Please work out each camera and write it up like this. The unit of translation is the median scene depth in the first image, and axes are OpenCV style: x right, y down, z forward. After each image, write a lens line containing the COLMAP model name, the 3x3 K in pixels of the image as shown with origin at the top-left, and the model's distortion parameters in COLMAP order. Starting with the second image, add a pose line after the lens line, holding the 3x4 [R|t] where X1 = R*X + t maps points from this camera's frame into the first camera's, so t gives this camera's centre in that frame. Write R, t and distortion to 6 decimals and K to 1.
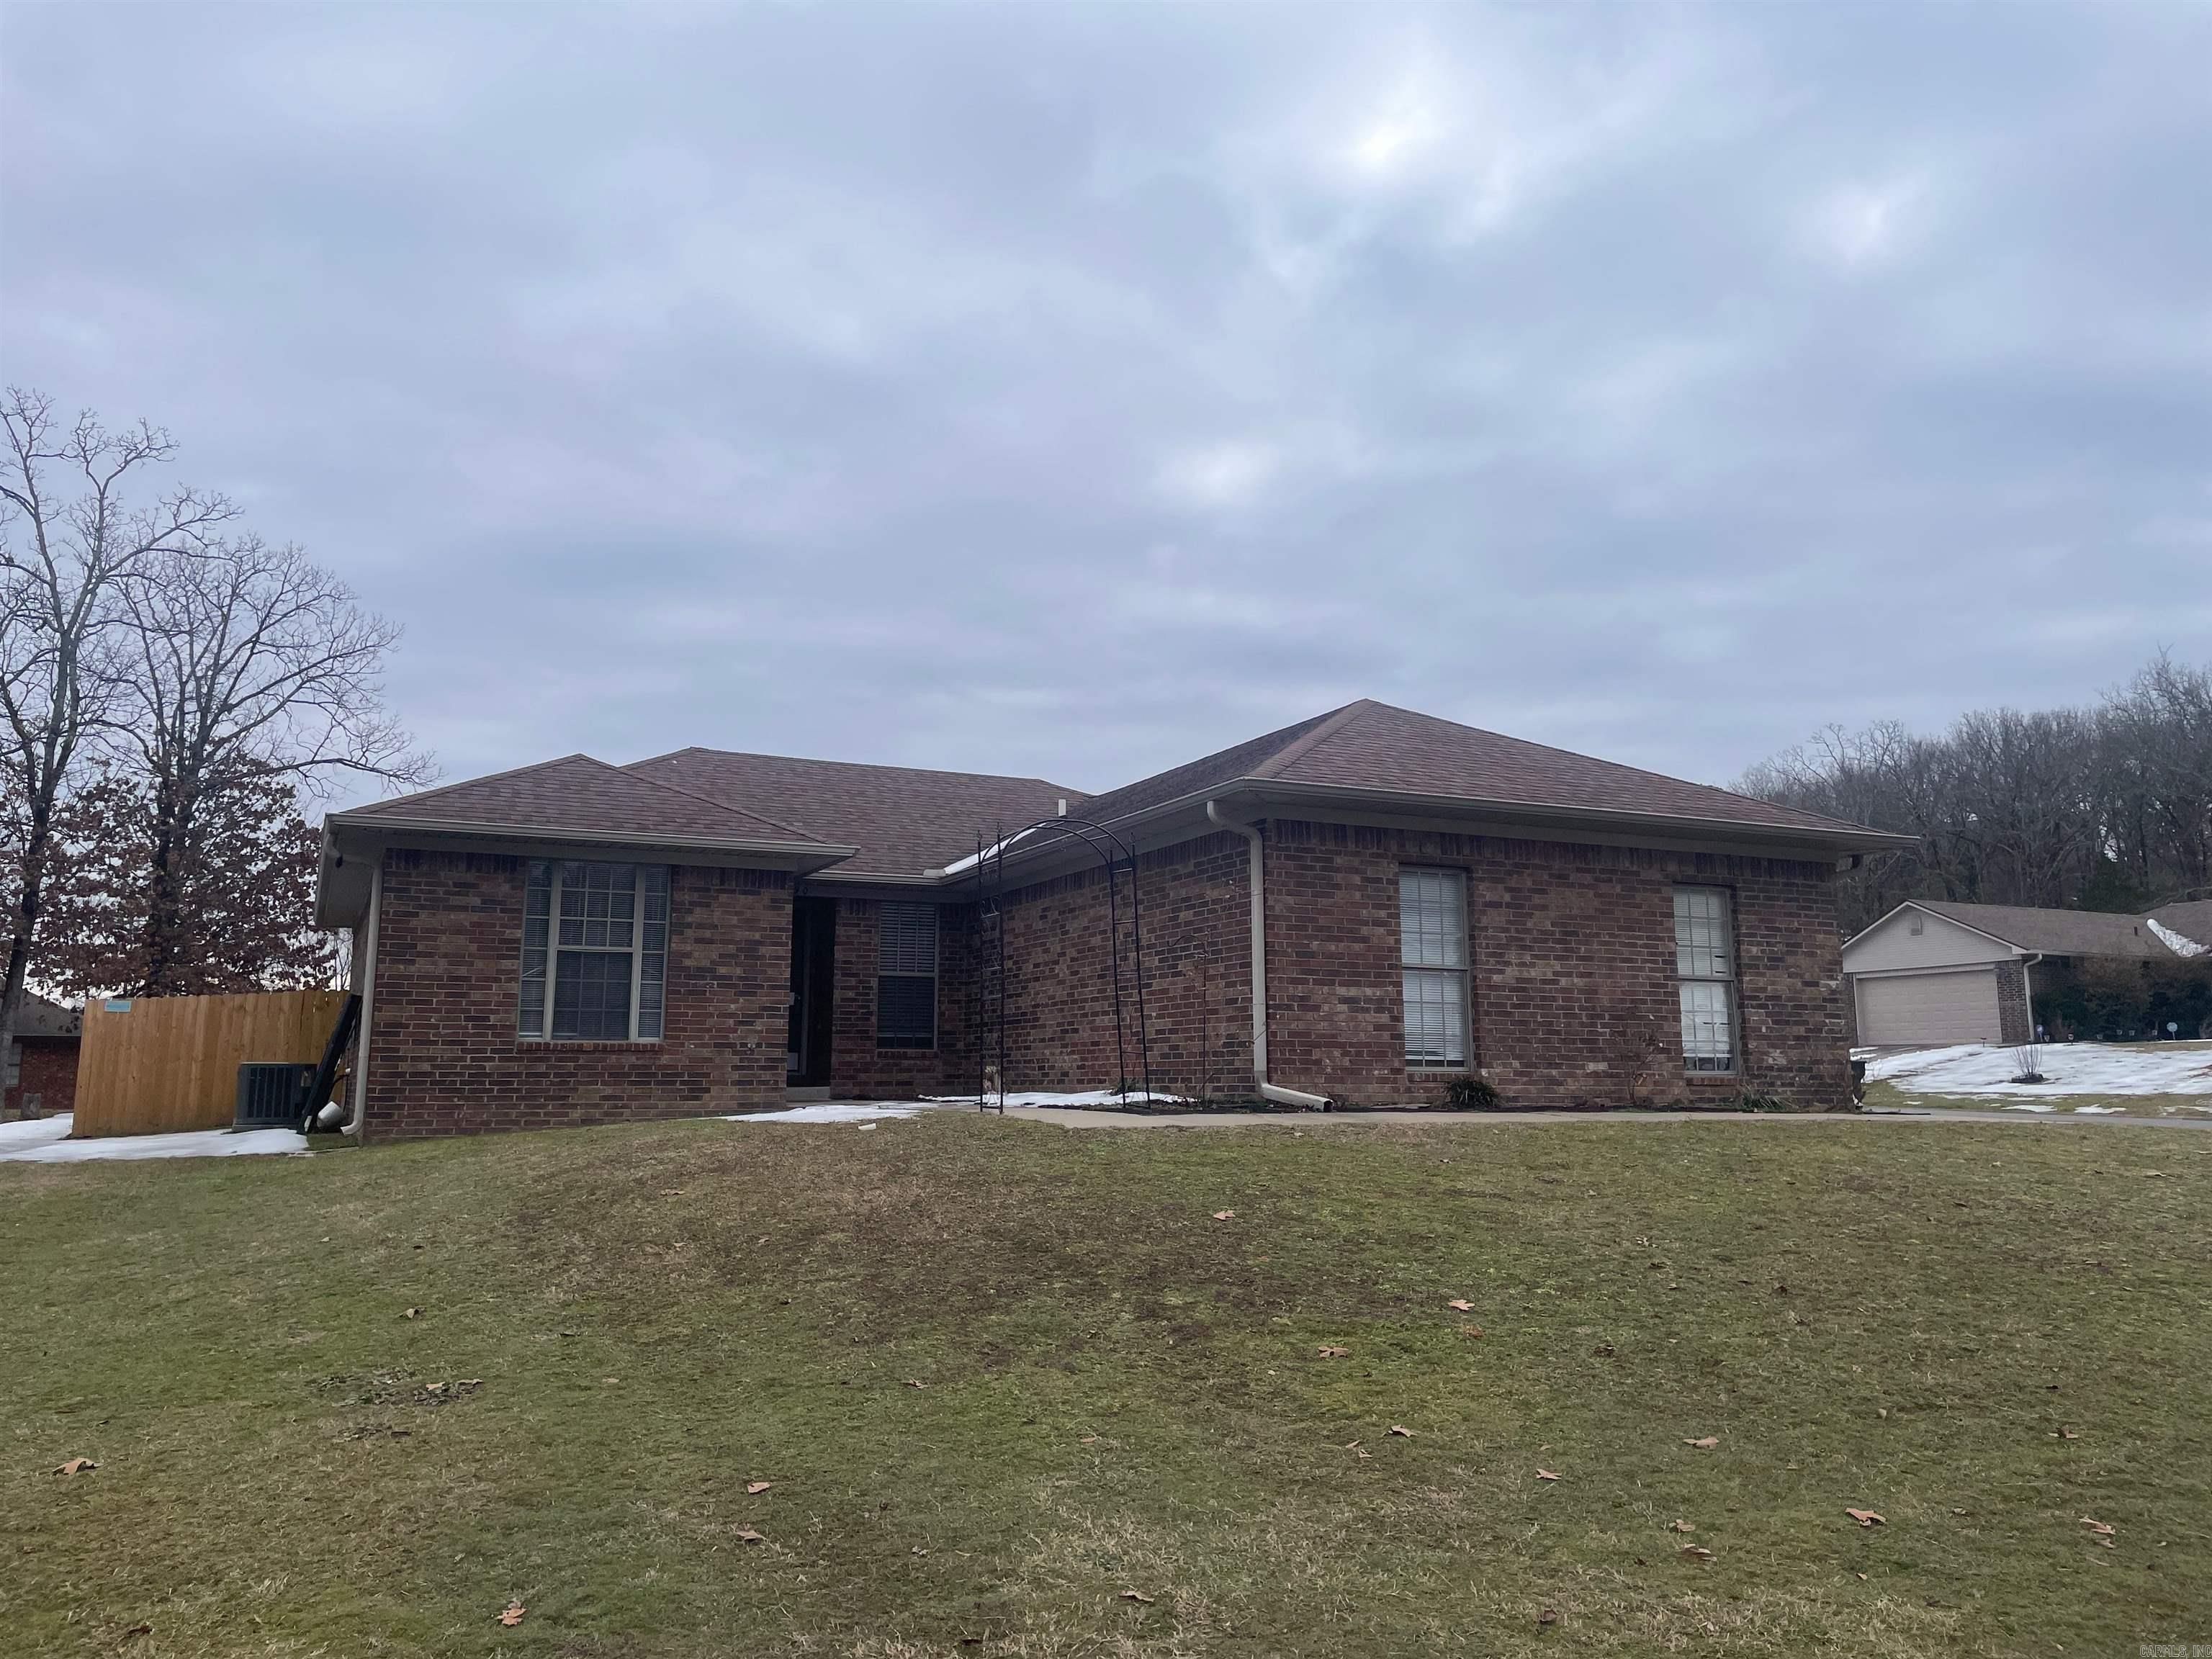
lens RADIAL K [[1677.2, 0, 1107.7], [0, 1677.2, 827.6], [0, 0, 1]] dist [0.062475, 0.001664]
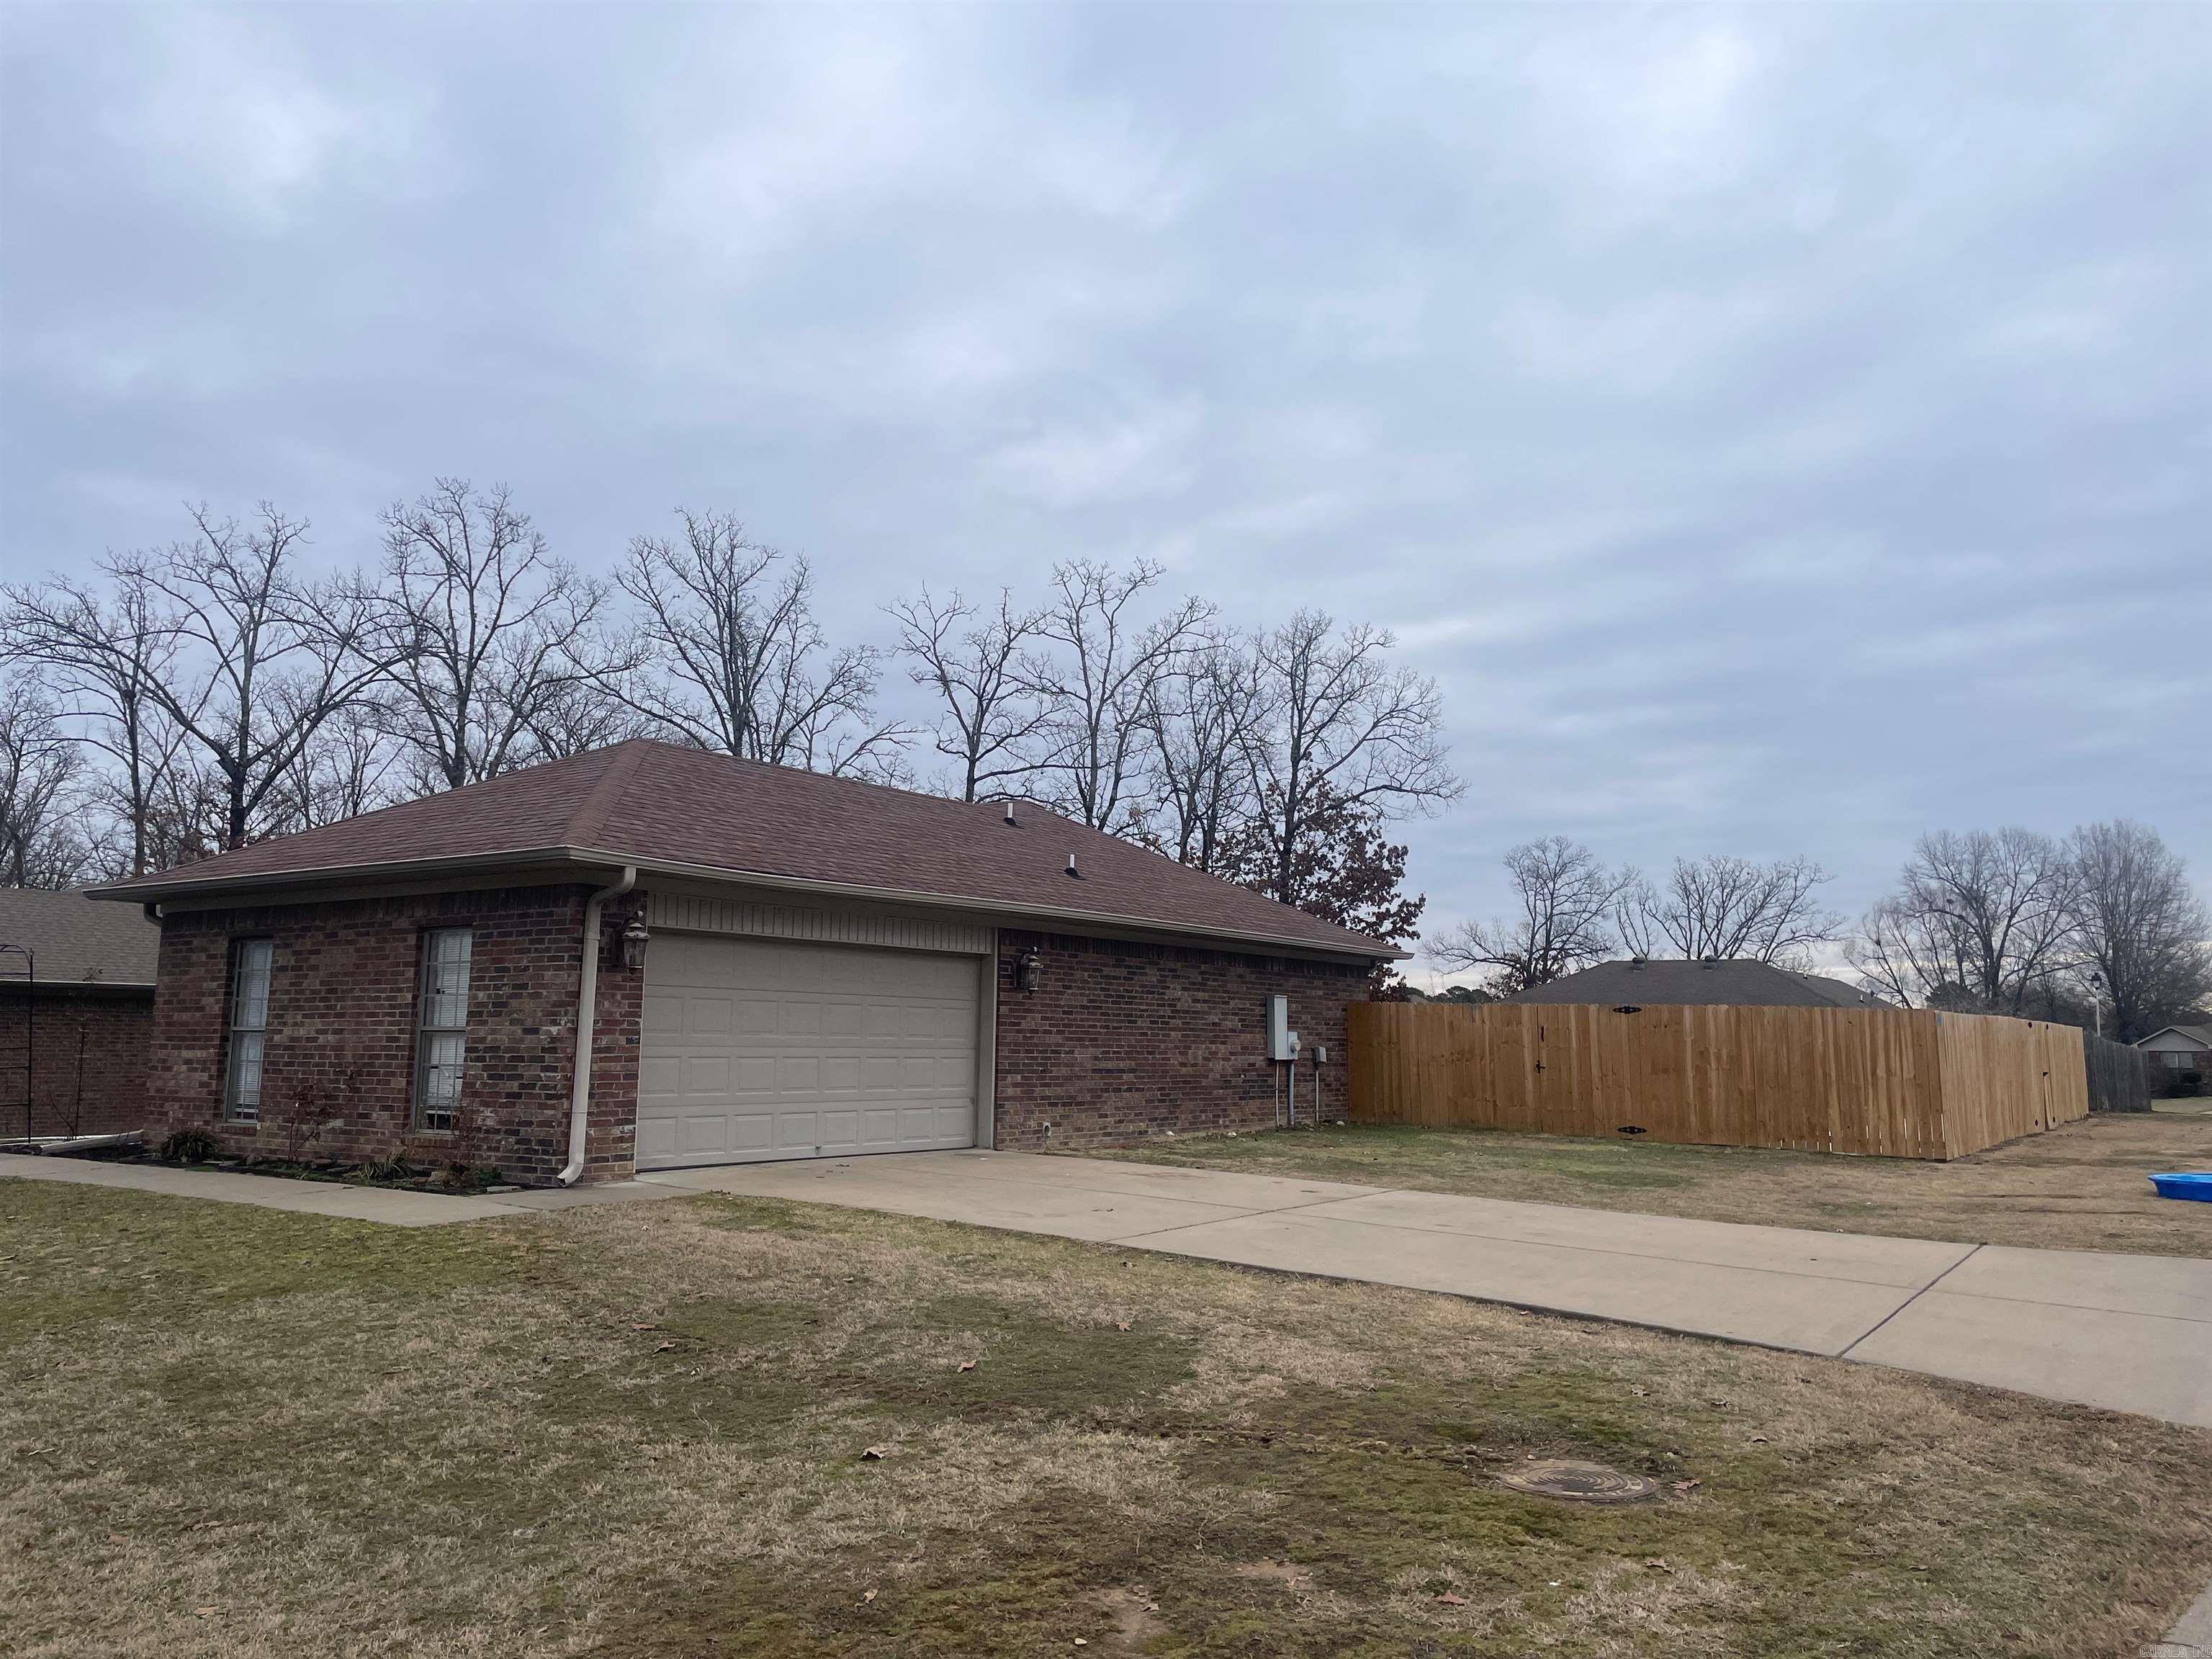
lens RADIAL K [[1677.2, 0, 1108.3], [0, 1677.2, 830.7], [0, 0, 1]] dist [0.062475, 0.001664]
pose [[0.489452, -0.105207, -0.865660, 1.379585], [0.124798, 0.990928, -0.049870, 0.075332], [0.863054, -0.083623, 0.498142, 0.886676]]
